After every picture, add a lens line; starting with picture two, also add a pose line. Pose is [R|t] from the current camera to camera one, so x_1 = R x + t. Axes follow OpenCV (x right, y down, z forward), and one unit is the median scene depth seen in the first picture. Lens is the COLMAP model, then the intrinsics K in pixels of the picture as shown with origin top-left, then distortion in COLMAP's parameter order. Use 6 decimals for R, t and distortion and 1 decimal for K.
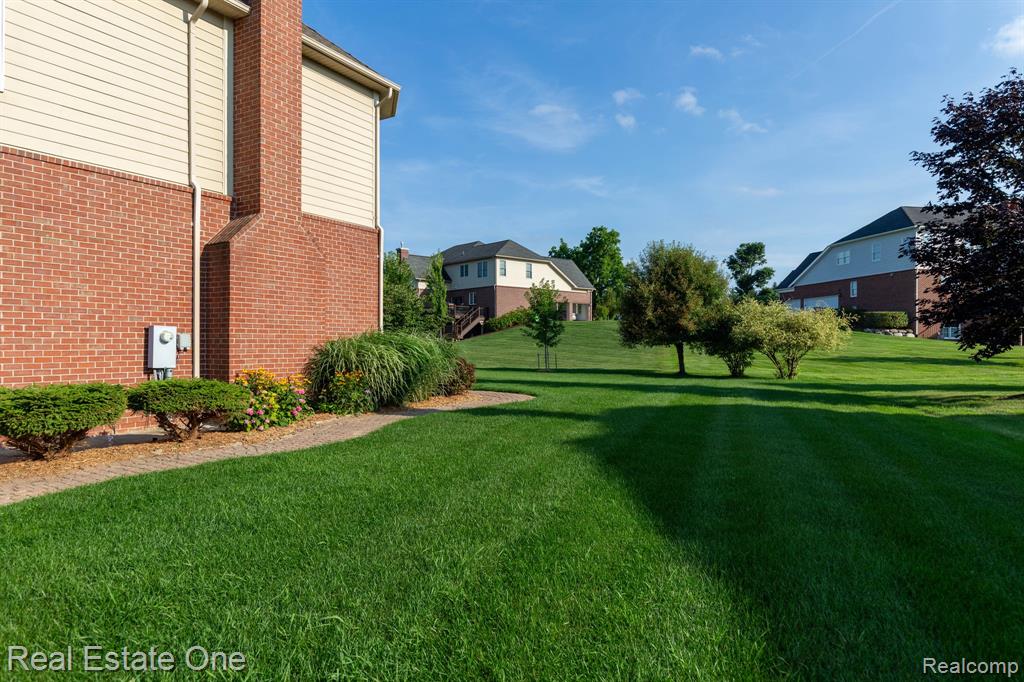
lens RADIAL K [[612.5, 0, 512.0], [0, 612.5, 341.0], [0, 0, 1]] dist [0.004541, 0.000497]
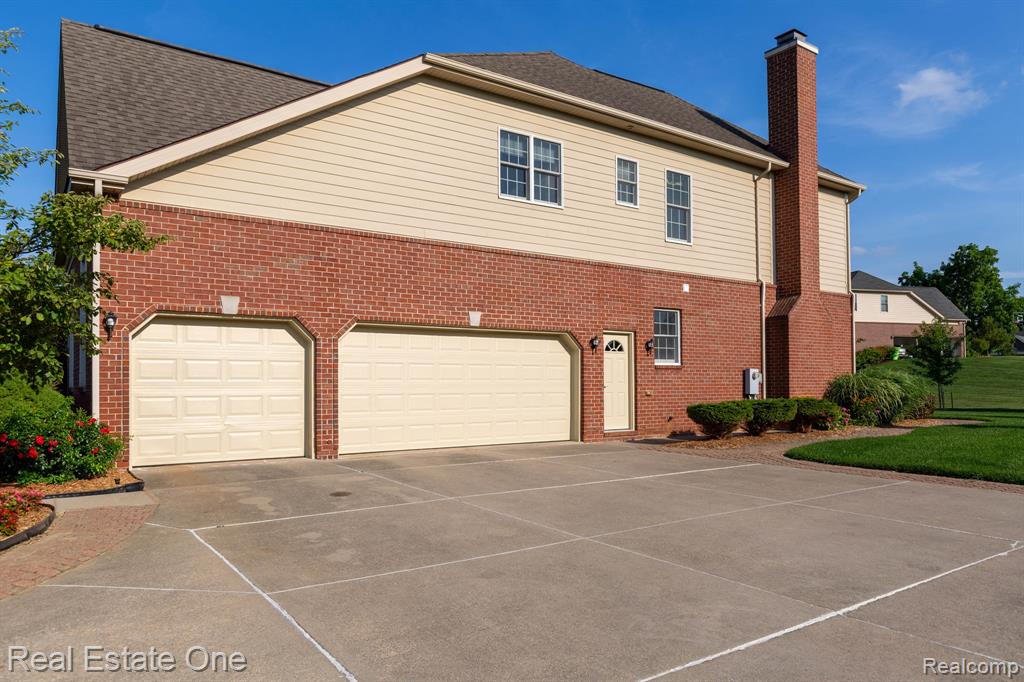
lens RADIAL K [[678.4, 0, 510.9], [0, 678.4, 367.7], [0, 0, 1]] dist [0.002081, -0.000707]
pose [[0.909813, -0.018895, -0.414589, -0.131697], [0.008564, 0.999605, -0.026763, 0.005254], [0.414931, 0.020799, 0.909615, -0.305911]]
